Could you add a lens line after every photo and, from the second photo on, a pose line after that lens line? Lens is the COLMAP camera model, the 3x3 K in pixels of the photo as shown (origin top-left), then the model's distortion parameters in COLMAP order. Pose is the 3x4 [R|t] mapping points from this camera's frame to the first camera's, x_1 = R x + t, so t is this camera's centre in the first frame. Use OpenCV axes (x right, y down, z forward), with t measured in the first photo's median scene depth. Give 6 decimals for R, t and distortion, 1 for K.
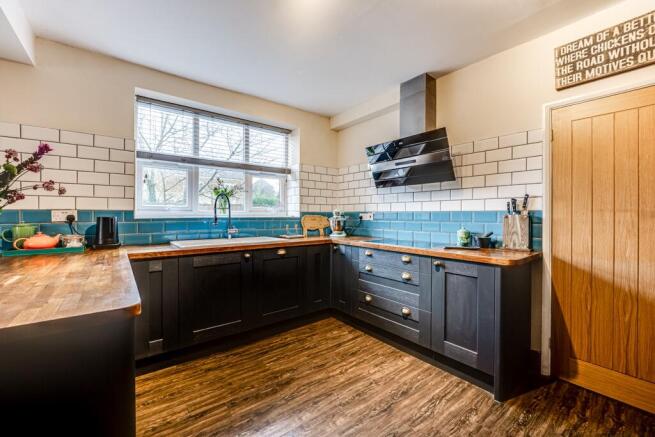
lens RADIAL K [[270.2, 0, 331.4], [0, 270.2, 212.4], [0, 0, 1]] dist [0.000260, 0.000025]
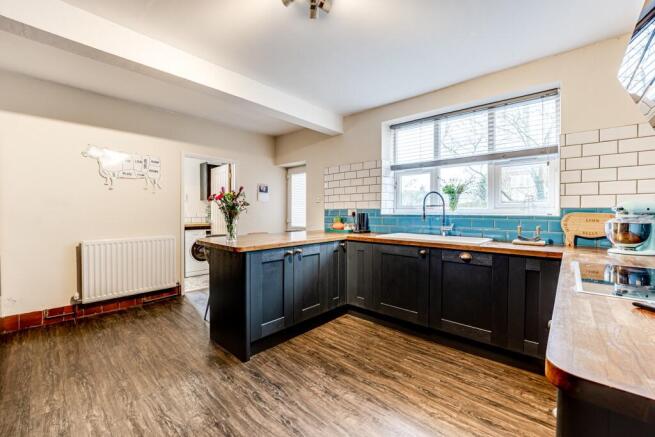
lens RADIAL K [[270.2, 0, 331.4], [0, 270.2, 212.4], [0, 0, 1]] dist [0.000260, 0.000025]
pose [[0.174550, 0.001726, -0.984647, 0.635436], [0.003536, 0.999991, 0.002380, 0.007258], [0.984642, -0.003898, 0.174543, 0.489898]]
